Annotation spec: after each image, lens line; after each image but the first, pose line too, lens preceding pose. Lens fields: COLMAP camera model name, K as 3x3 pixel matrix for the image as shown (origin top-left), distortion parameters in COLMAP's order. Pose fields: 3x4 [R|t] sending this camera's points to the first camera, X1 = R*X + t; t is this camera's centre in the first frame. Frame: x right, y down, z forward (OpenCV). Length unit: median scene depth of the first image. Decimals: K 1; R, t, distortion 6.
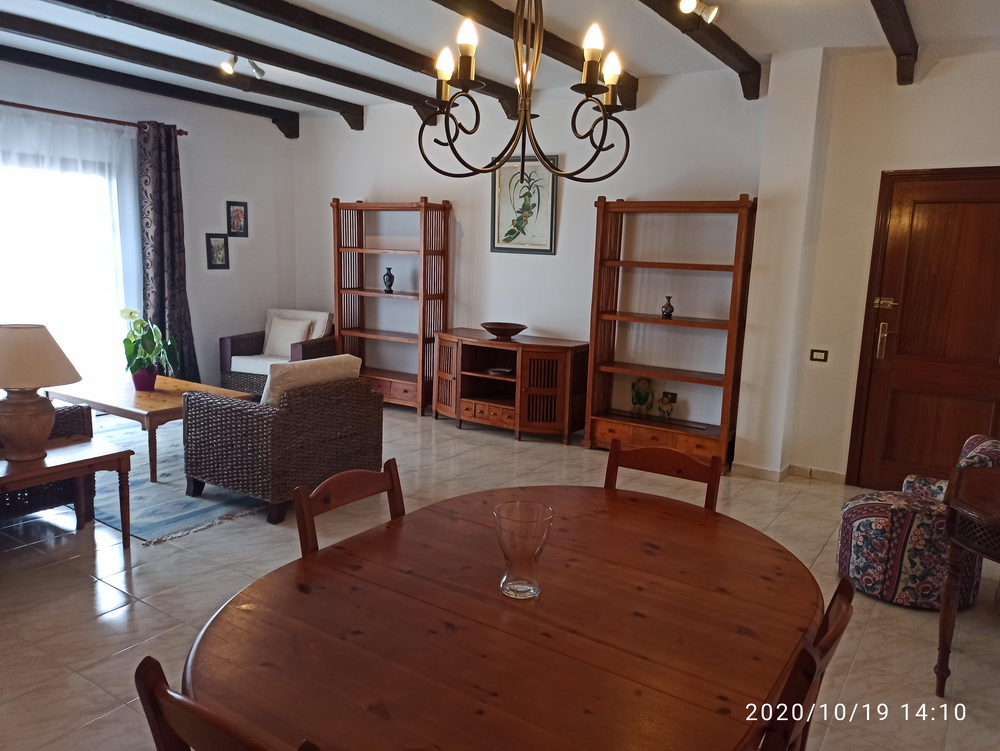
lens RADIAL K [[740.7, 0, 499.6], [0, 740.7, 367.4], [0, 0, 1]] dist [0.052894, -0.060477]
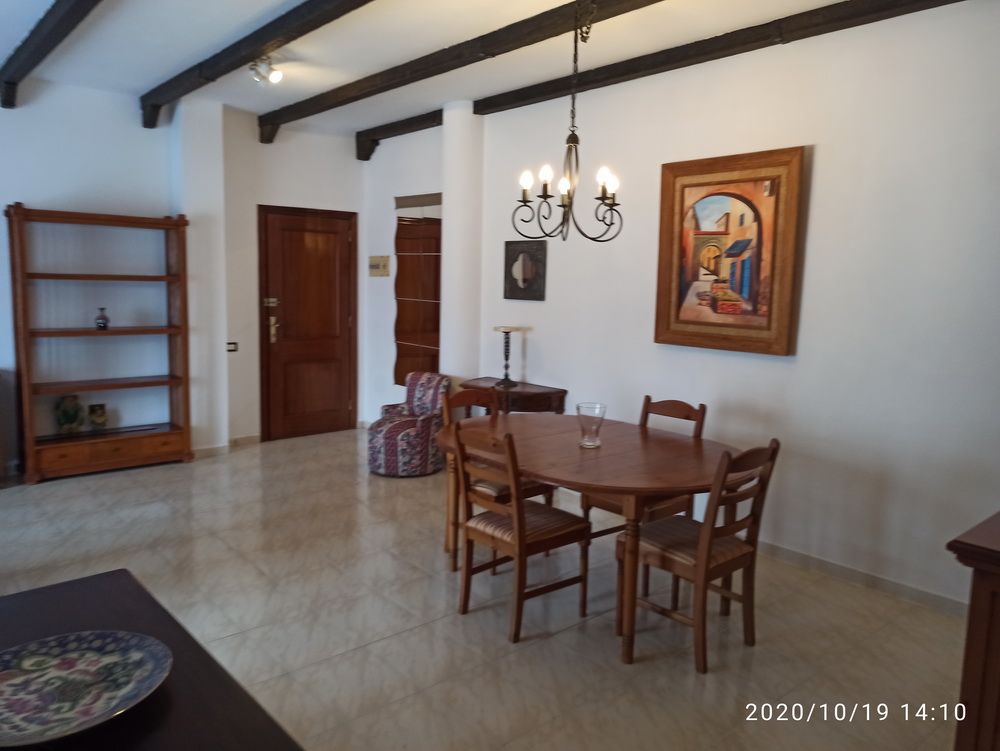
lens RADIAL K [[740.7, 0, 499.6], [0, 740.7, 367.4], [0, 0, 1]] dist [0.052894, -0.060477]
pose [[0.268090, -0.140806, 0.953048, -0.625724], [0.142349, 0.984193, 0.105365, -0.048153], [-0.952819, 0.107418, 0.283896, 0.216497]]
